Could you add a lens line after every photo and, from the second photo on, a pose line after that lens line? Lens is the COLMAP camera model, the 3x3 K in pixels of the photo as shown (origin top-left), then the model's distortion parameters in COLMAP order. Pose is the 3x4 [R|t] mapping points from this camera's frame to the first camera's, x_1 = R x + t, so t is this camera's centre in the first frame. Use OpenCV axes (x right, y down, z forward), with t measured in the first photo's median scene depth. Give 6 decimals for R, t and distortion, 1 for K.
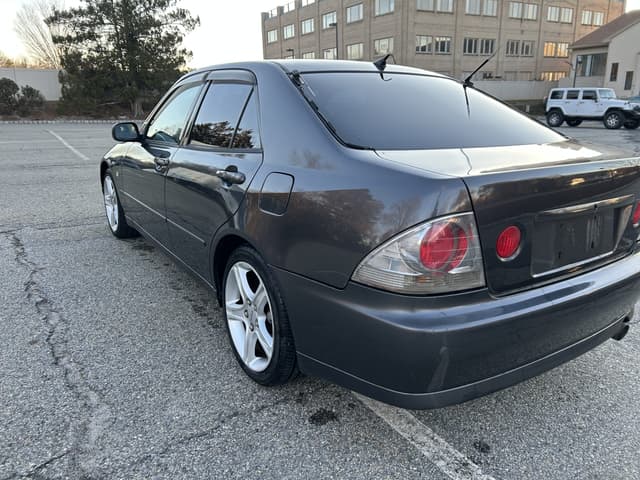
lens RADIAL K [[474.7, 0, 322.2], [0, 474.7, 238.9], [0, 0, 1]] dist [0.048615, -0.050836]
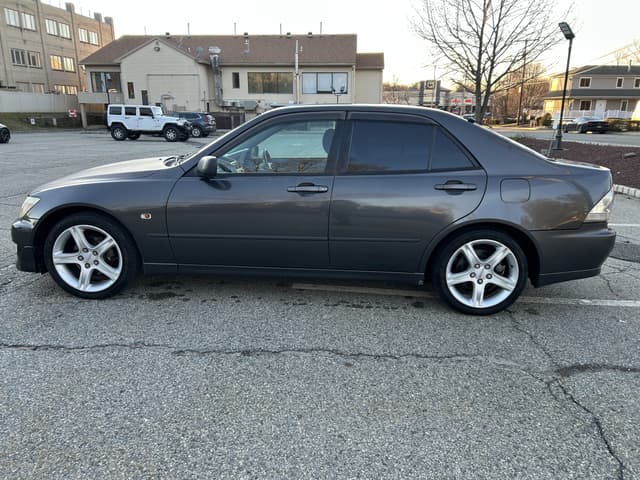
lens RADIAL K [[474.7, 0, 310.5], [0, 474.7, 236.9], [0, 0, 1]] dist [0.048615, -0.050836]
pose [[0.604680, -0.182797, 0.775208, -1.398198], [0.204422, 0.976322, 0.070767, -0.150914], [-0.769788, 0.115678, 0.627730, 0.362915]]
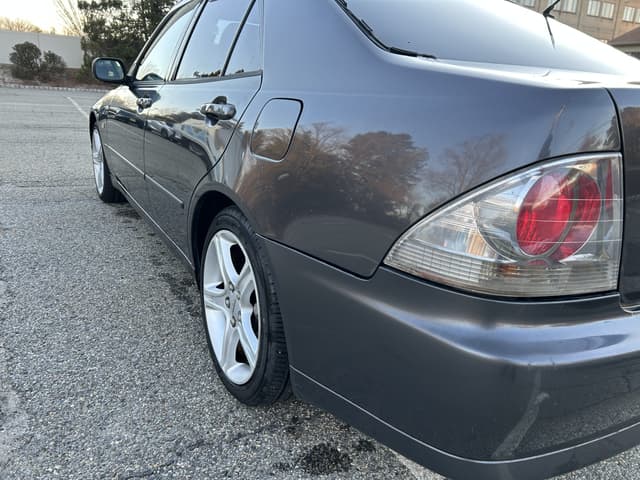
lens RADIAL K [[474.7, 0, 319.4], [0, 474.7, 243.7], [0, 0, 1]] dist [0.048615, -0.050836]
pose [[0.997087, 0.068403, -0.033739, -0.000805], [-0.067127, 0.997036, 0.037597, 0.026160], [0.036211, -0.035223, 0.998723, 0.237662]]
